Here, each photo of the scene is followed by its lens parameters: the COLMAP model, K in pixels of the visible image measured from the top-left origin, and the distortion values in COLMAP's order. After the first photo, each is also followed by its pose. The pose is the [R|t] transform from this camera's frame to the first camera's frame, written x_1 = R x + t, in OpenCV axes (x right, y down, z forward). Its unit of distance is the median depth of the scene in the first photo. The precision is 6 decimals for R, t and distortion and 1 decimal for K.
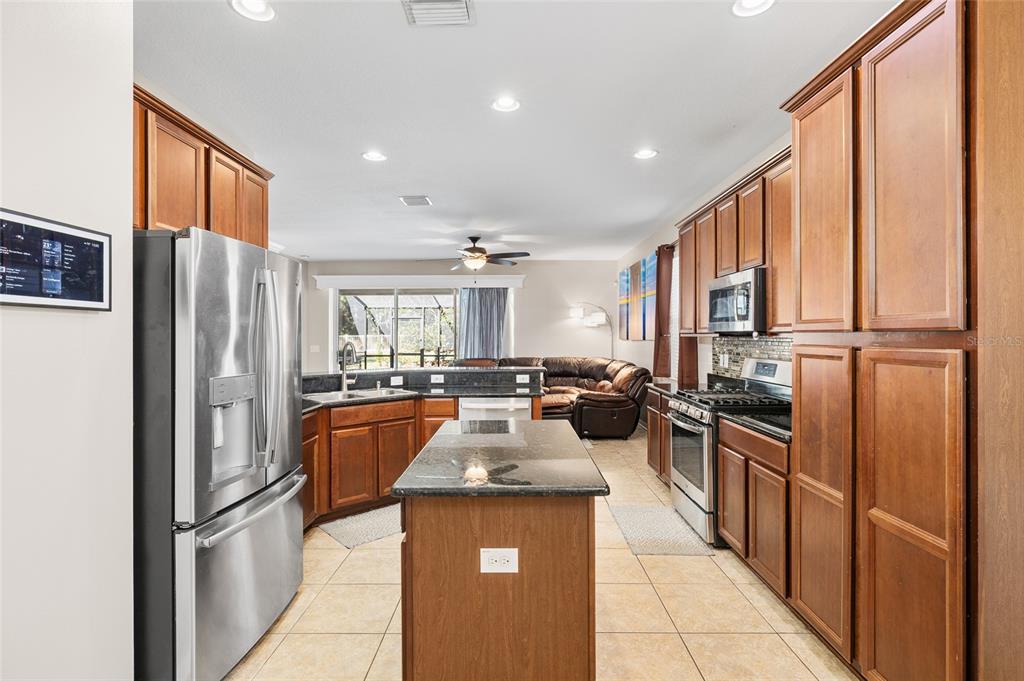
lens RADIAL K [[491.1, 0, 514.9], [0, 491.1, 336.7], [0, 0, 1]] dist [-0.001531, 0.000638]
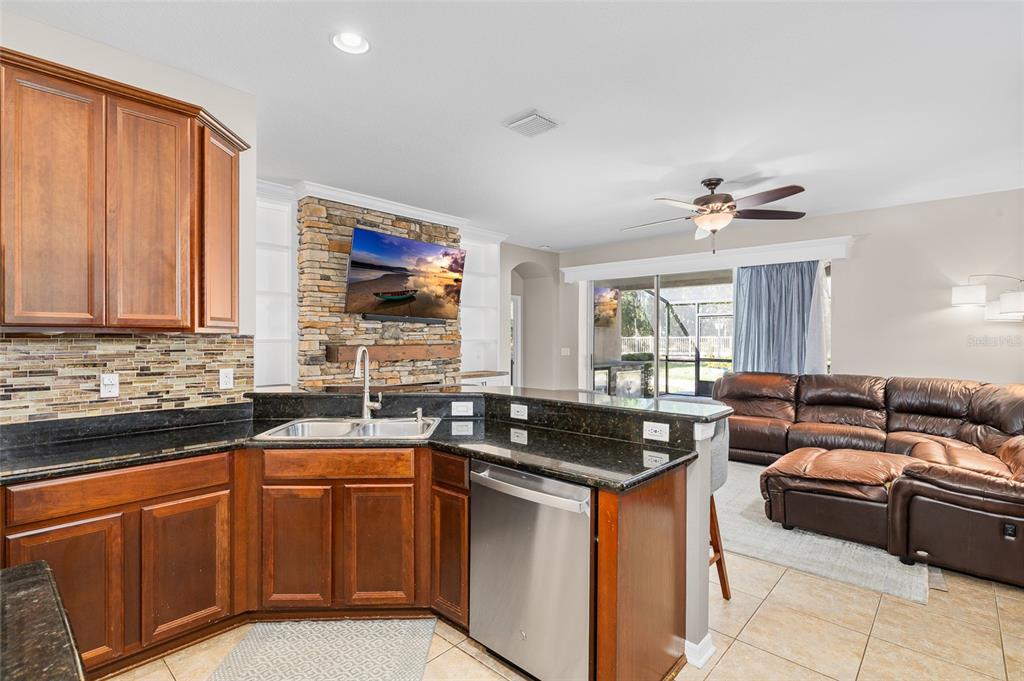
lens RADIAL K [[491.1, 0, 514.9], [0, 491.1, 336.7], [0, 0, 1]] dist [-0.001531, 0.000638]
pose [[0.743785, 0.007372, -0.668378, 0.248821], [-0.008129, 0.999965, 0.001983, -0.004595], [0.668369, 0.003958, 0.743819, 0.616916]]
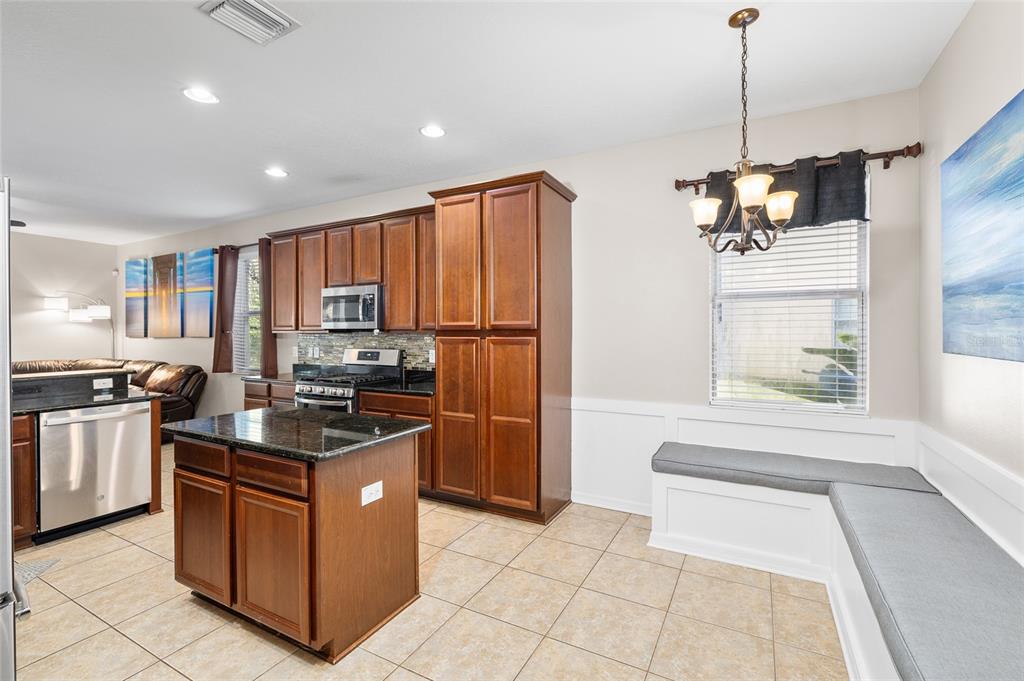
lens RADIAL K [[457.7, 0, 511.2], [0, 457.7, 334.9], [0, 0, 1]] dist [-0.000748, -0.000107]
pose [[0.475004, -0.006282, 0.879961, -0.372807], [0.004061, 0.999980, 0.004946, 0.001523], [-0.879974, 0.001224, 0.475020, 0.014423]]
